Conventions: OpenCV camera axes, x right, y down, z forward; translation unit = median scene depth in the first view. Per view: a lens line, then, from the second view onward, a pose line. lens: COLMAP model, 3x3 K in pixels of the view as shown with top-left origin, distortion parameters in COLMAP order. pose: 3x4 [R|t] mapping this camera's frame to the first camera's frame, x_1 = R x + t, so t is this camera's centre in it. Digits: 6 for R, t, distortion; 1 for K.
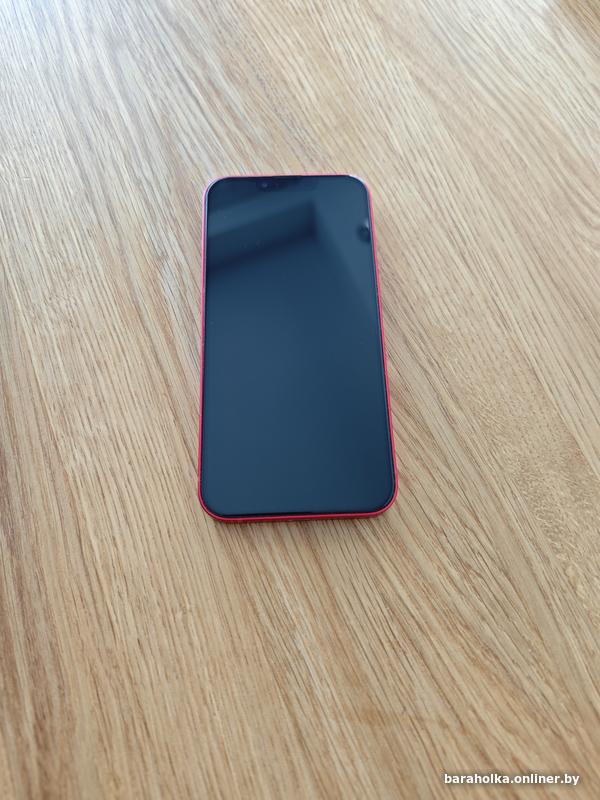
lens RADIAL K [[540.1, 0, 300.0], [0, 540.1, 405.9], [0, 0, 1]] dist [-0.046589, -0.002336]
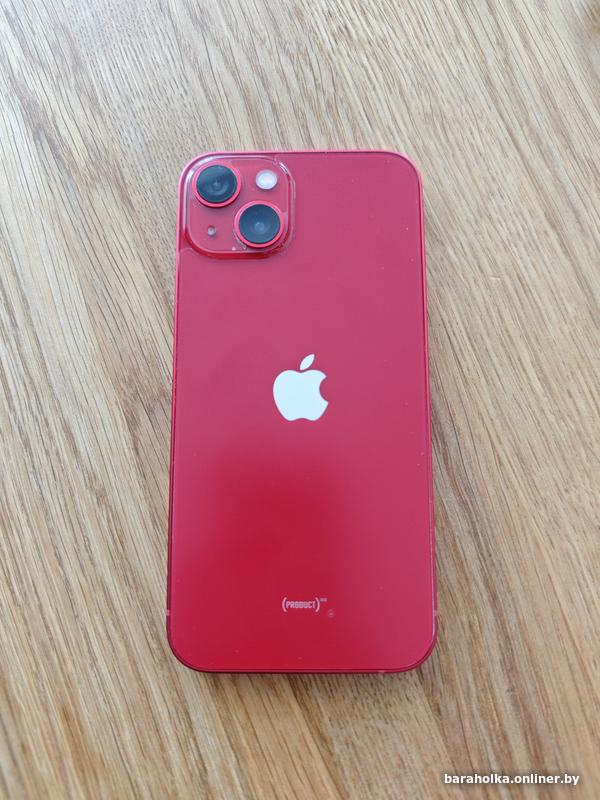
lens RADIAL K [[540.1, 0, 298.3], [0, 540.1, 407.0], [0, 0, 1]] dist [-0.046589, -0.002336]
pose [[0.997200, 0.051962, -0.053778, -0.733432], [-0.040826, 0.980806, 0.190662, -0.397535], [0.062653, -0.187933, 0.980181, 0.303130]]
